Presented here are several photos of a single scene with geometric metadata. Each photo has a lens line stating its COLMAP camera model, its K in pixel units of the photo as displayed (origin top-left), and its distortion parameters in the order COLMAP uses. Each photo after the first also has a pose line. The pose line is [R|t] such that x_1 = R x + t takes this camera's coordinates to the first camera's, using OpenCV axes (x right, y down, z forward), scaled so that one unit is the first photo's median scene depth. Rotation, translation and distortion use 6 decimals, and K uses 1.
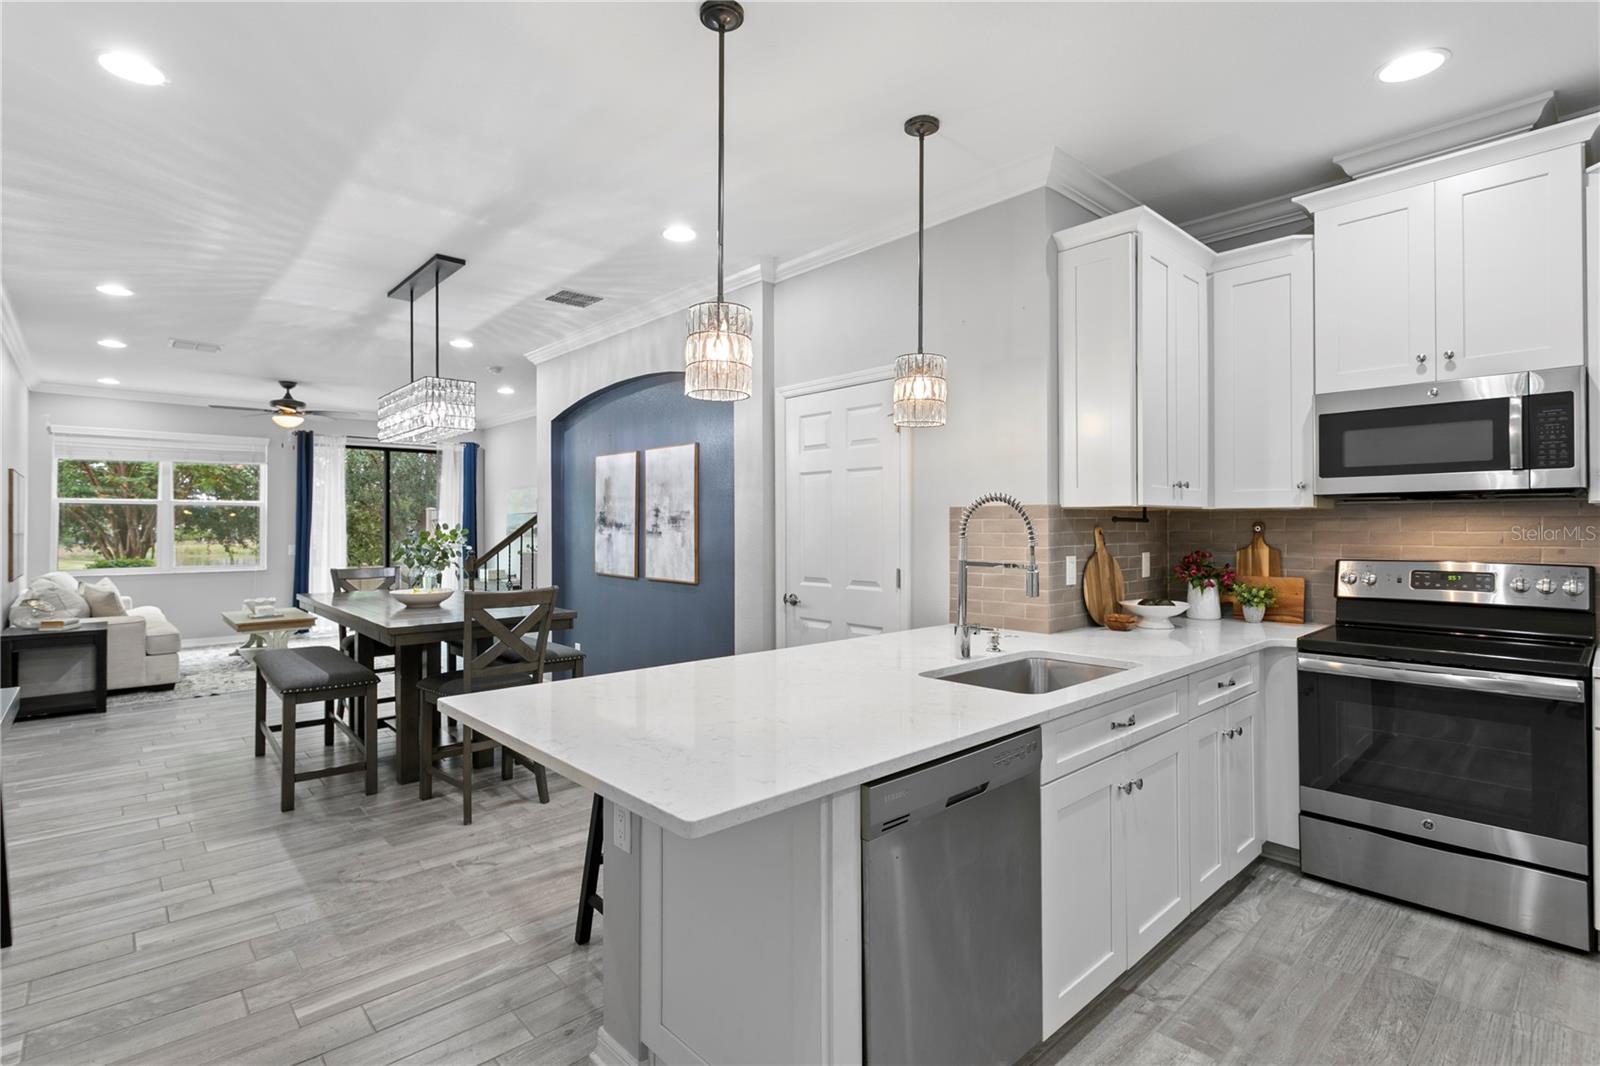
lens RADIAL K [[765.9, 0, 779.5], [0, 765.9, 519.3], [0, 0, 1]] dist [0.003205, 0.000431]
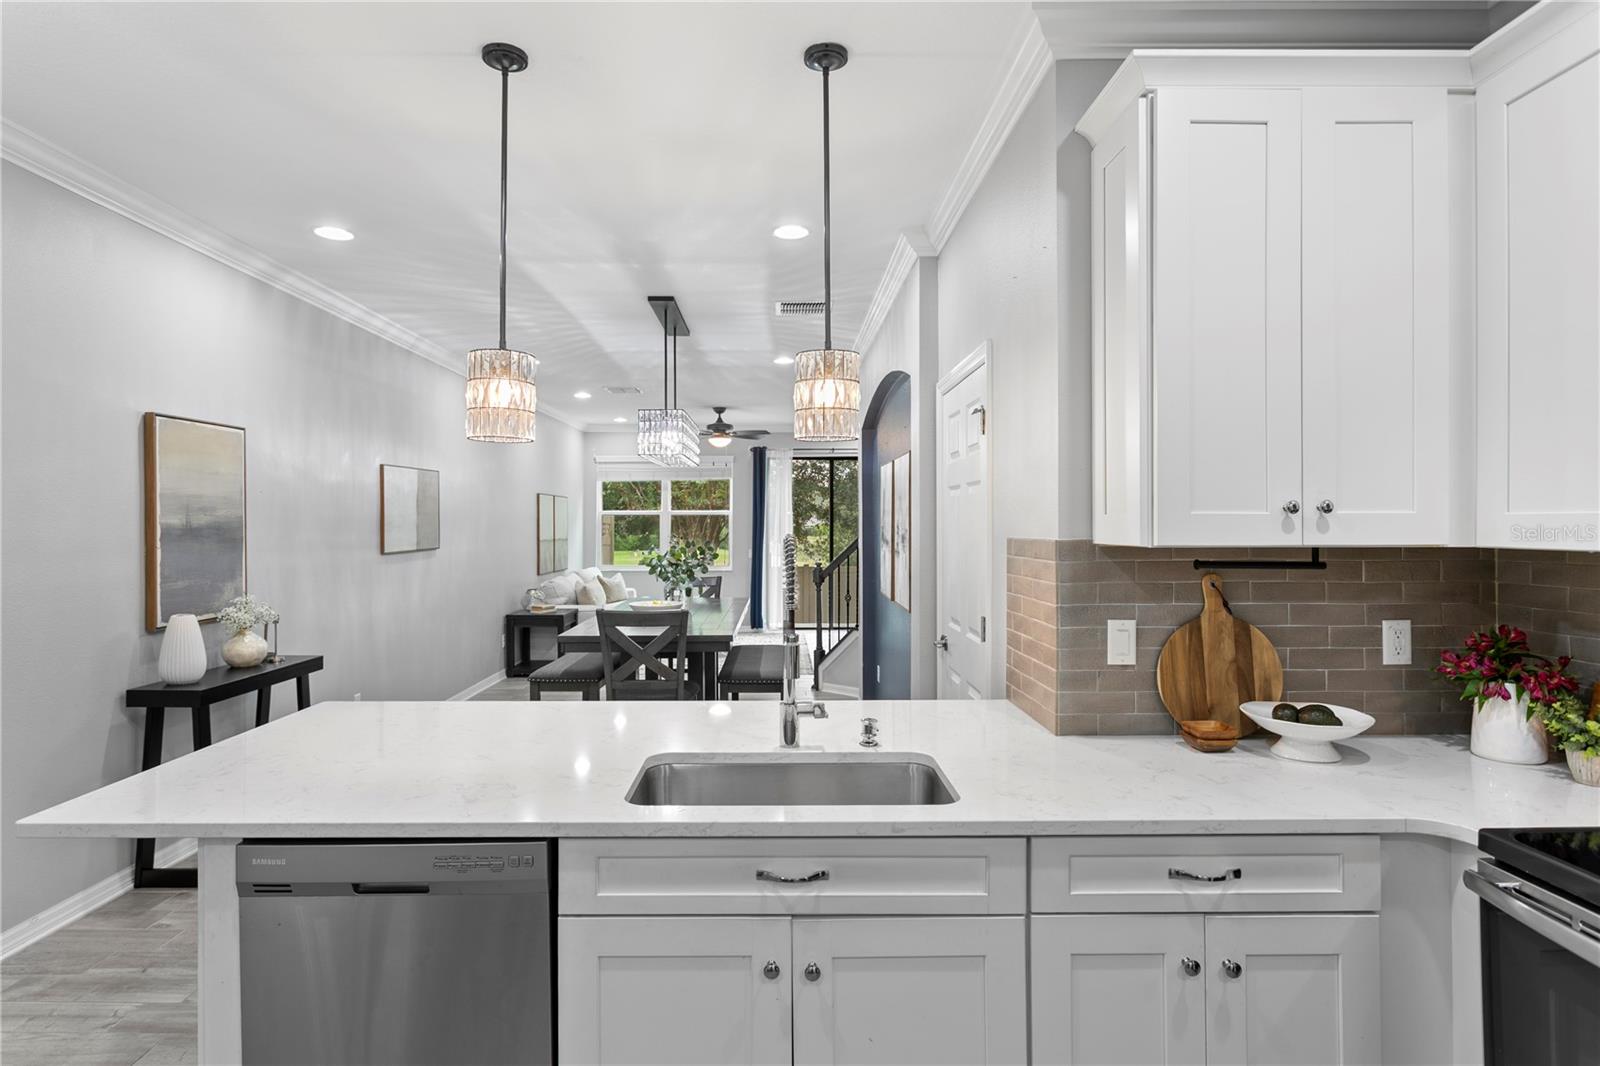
lens RADIAL K [[846.4, 0, 773.8], [0, 846.4, 517.1], [0, 0, 1]] dist [0.000113, 0.001779]
pose [[0.745289, -0.004661, -0.666725, 0.572520], [0.006361, 0.999980, 0.000120, -0.035431], [0.666711, -0.004331, 0.745304, 0.253563]]
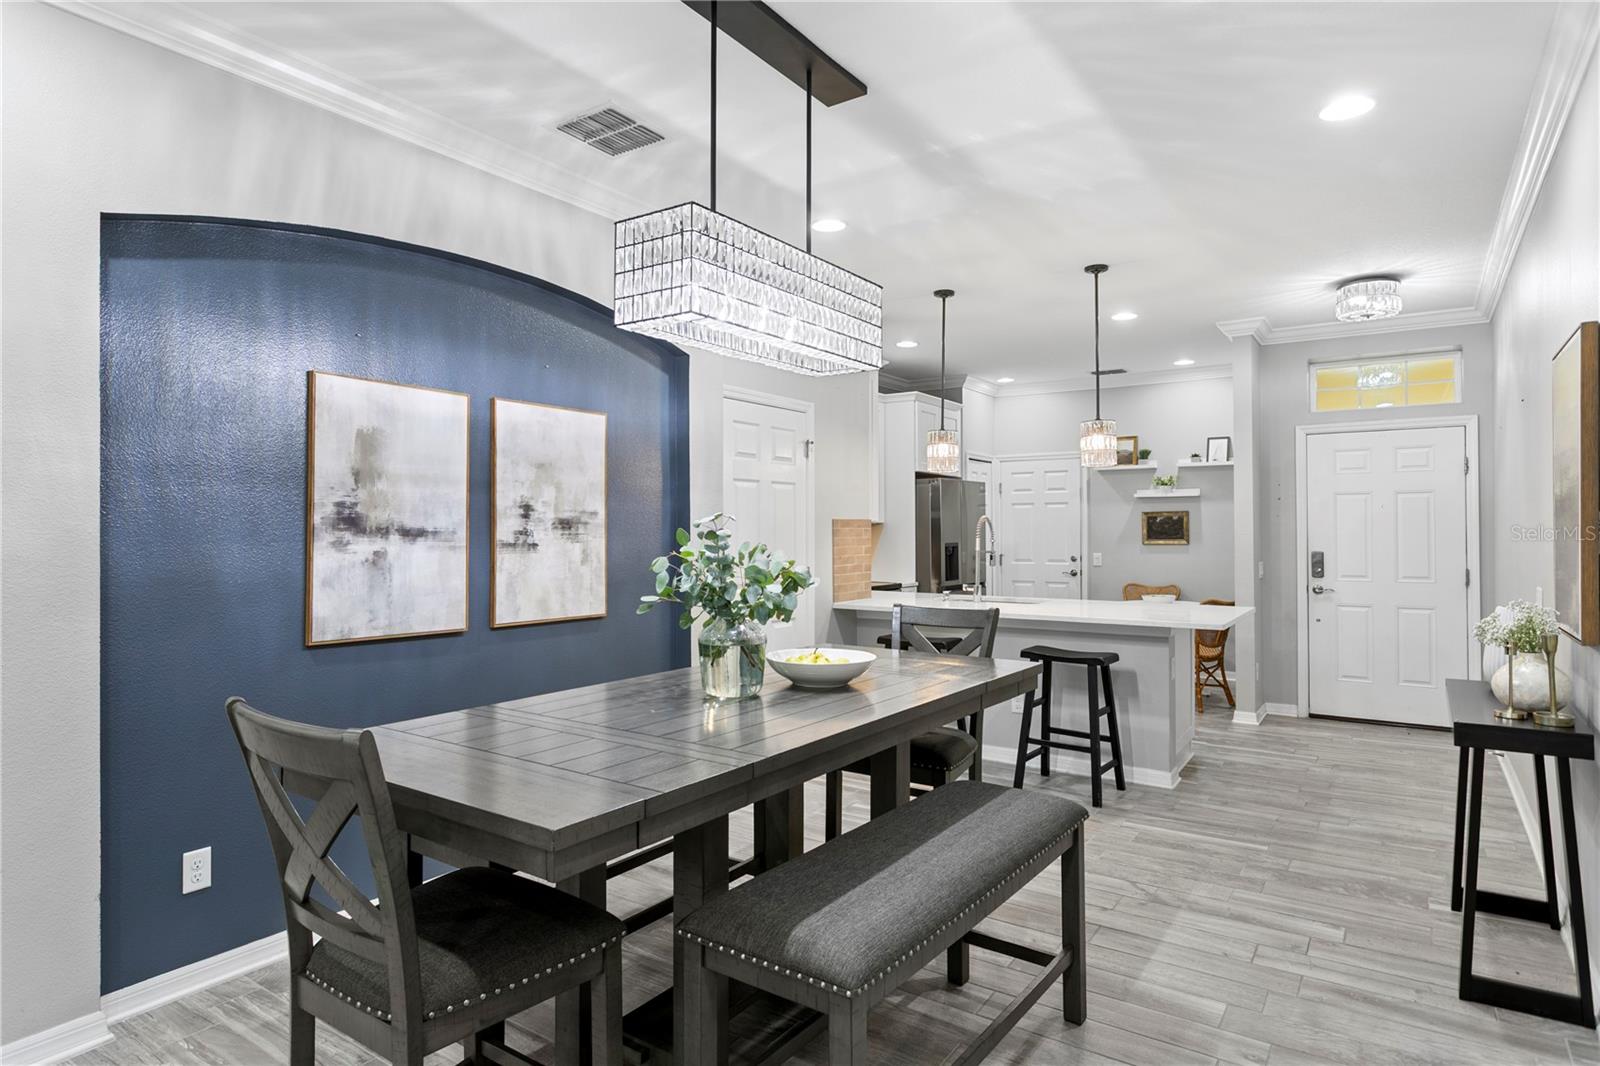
lens RADIAL K [[886.1, 0, 788.6], [0, 886.1, 518.5], [0, 0, 1]] dist [-0.006969, 0.005642]
pose [[-0.229830, 0.013571, 0.973136, -1.293877], [-0.008895, 0.999832, -0.016044, 0.009423], [-0.973190, -0.012343, -0.229671, 1.417674]]
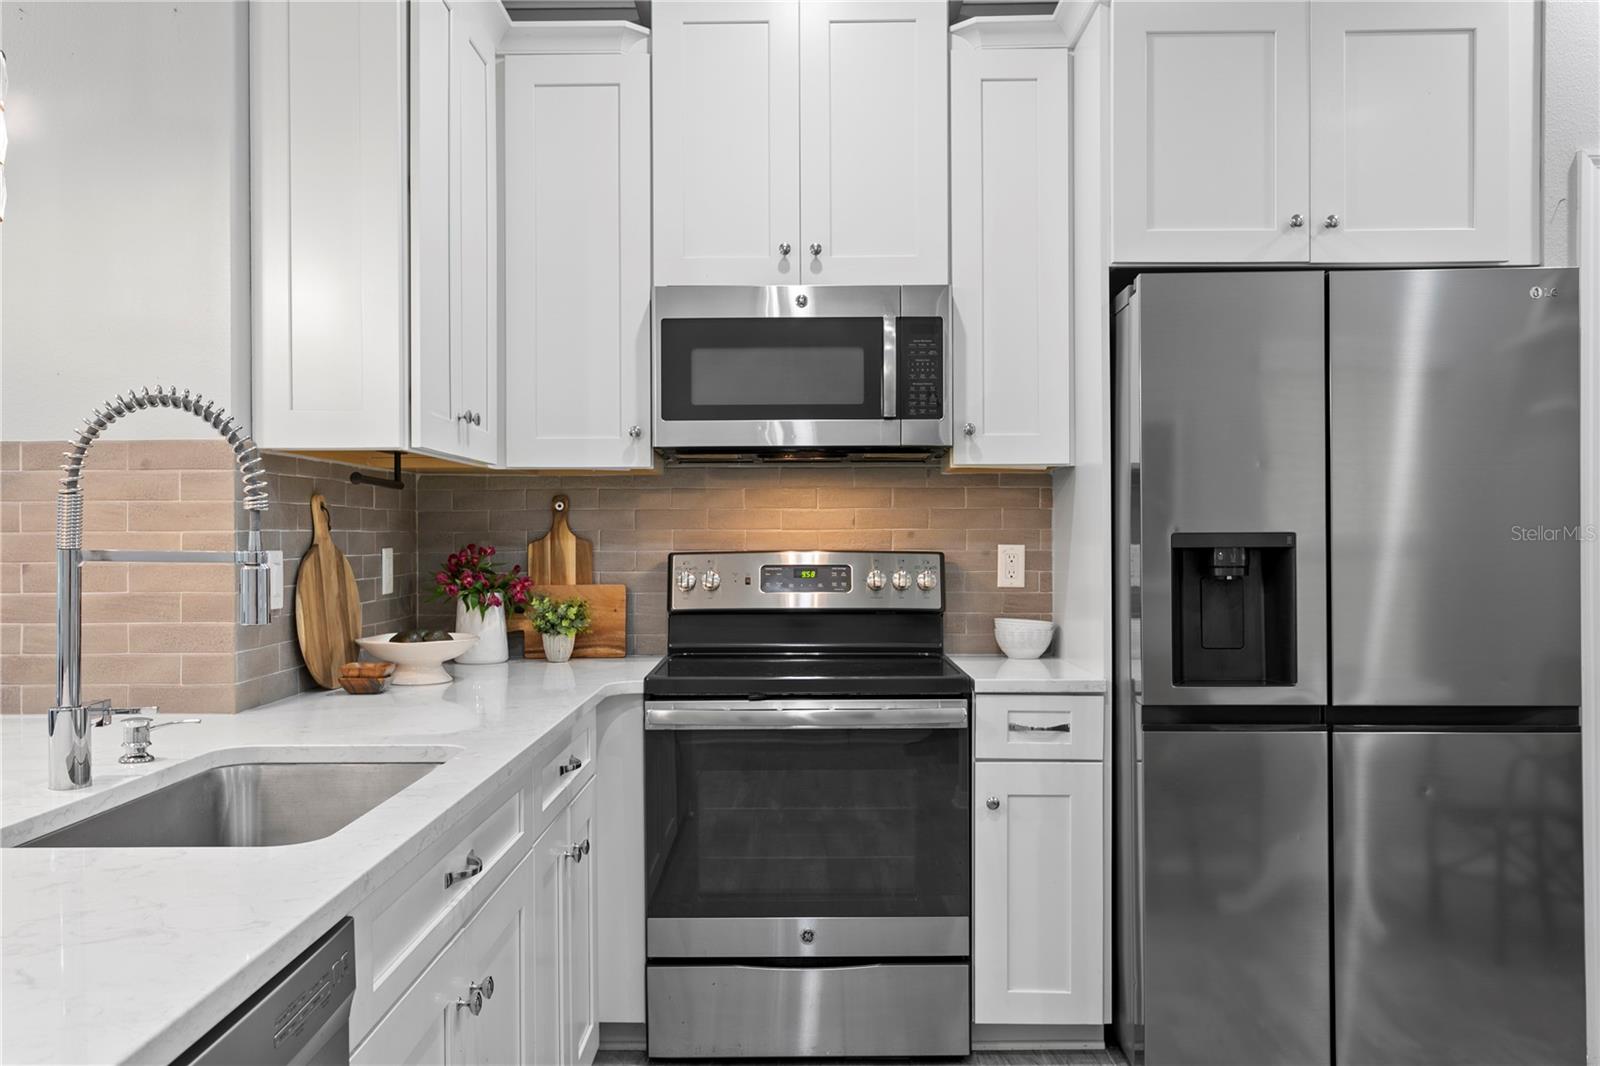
lens RADIAL K [[1315.9, 0, 787.2], [0, 1315.9, 541.2], [0, 0, 1]] dist [0.007125, -0.000373]
pose [[0.675023, -0.004422, 0.737784, -0.015809], [-0.003418, 0.999953, 0.009120, 0.029926], [-0.737789, -0.008678, 0.674976, 0.174061]]
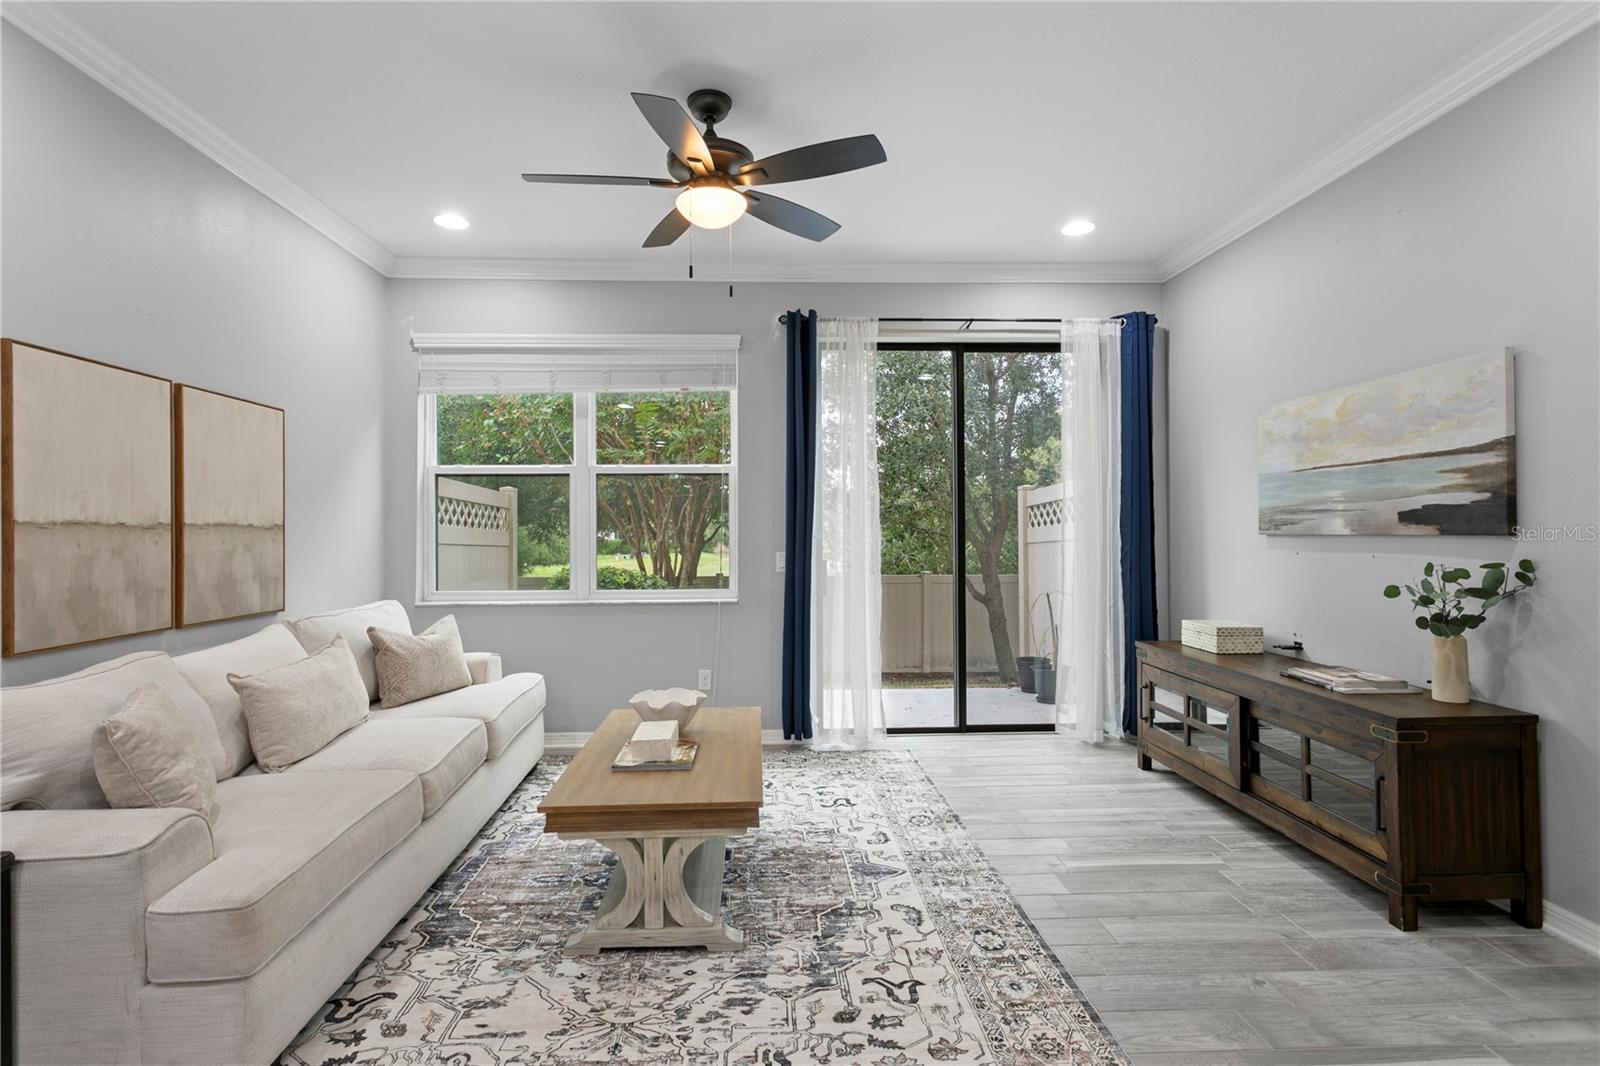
lens RADIAL K [[765.9, 0, 777.4], [0, 765.9, 523.6], [0, 0, 1]] dist [0.003205, 0.000431]
pose [[0.767479, -0.008631, -0.641016, -0.859829], [0.011699, 0.999931, 0.000544, 0.040785], [0.640968, -0.007916, 0.767527, 1.646193]]
